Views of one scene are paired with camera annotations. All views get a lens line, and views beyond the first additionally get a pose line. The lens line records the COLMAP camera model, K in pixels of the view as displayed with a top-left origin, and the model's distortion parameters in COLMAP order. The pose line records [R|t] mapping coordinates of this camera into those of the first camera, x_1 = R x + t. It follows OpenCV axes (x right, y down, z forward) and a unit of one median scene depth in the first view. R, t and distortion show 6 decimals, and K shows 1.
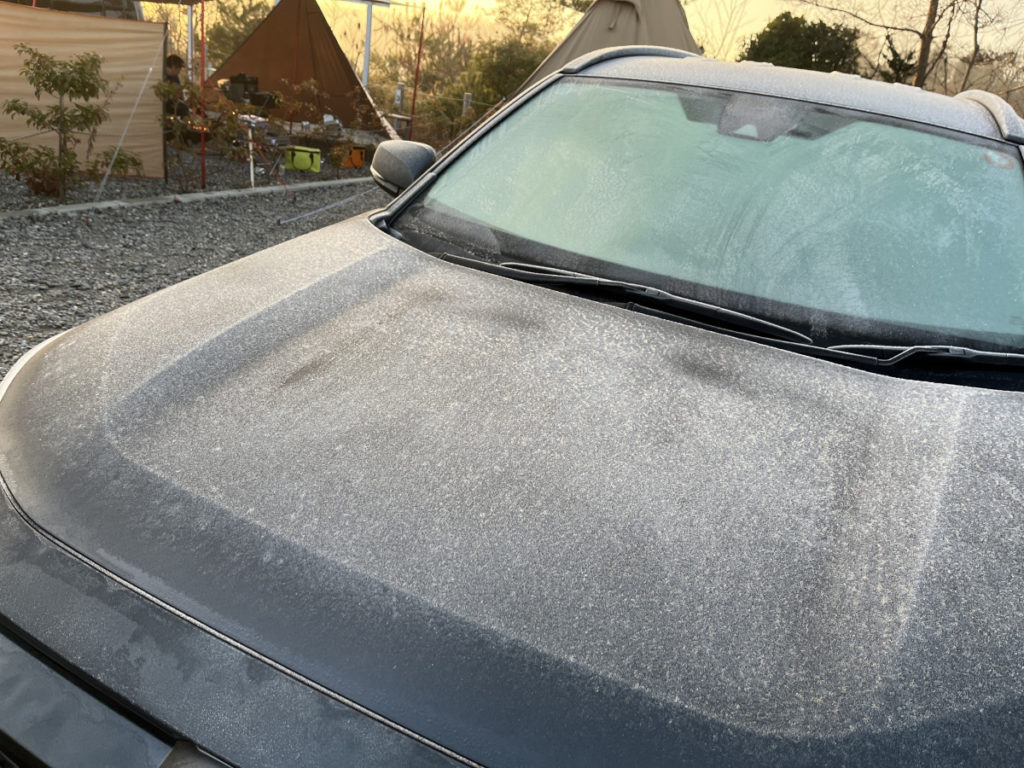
lens RADIAL K [[789.9, 0, 512.0], [0, 789.9, 384.0], [0, 0, 1]] dist [0.001470, 0.000128]
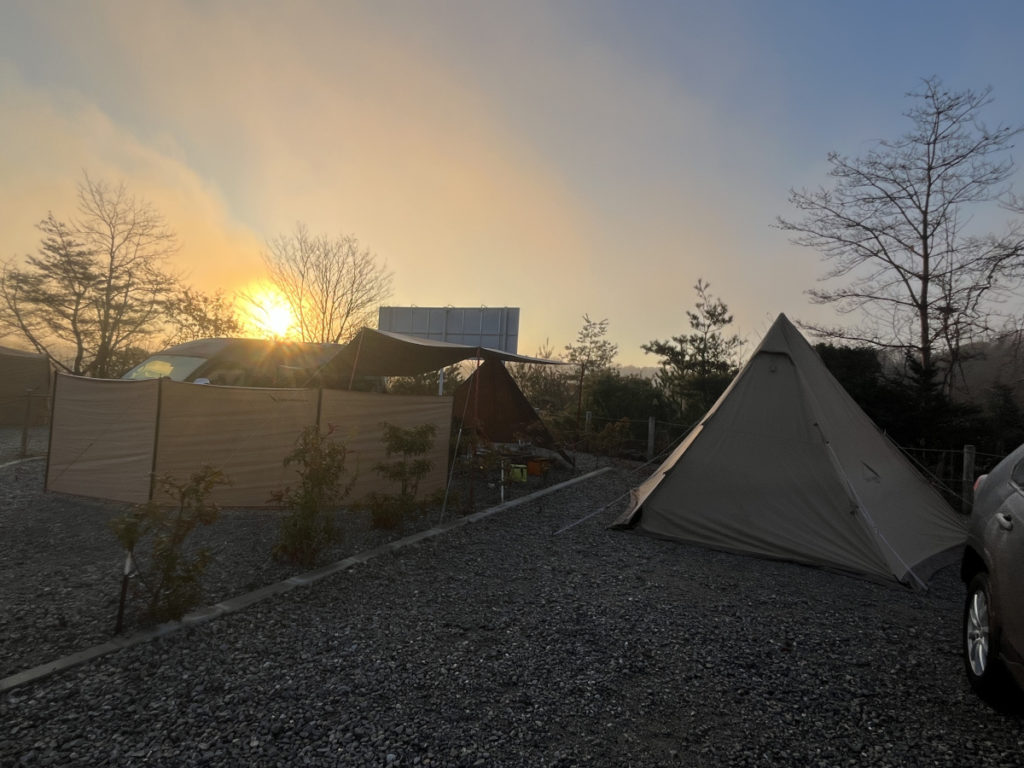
lens RADIAL K [[554.6, 0, 512.0], [0, 554.6, 384.0], [0, 0, 1]] dist [-0.003143, -0.000258]
pose [[0.994970, -0.084906, -0.053153, -0.291292], [0.058882, 0.925000, -0.375377, -0.097016], [0.081038, 0.370359, 0.925347, 0.081996]]
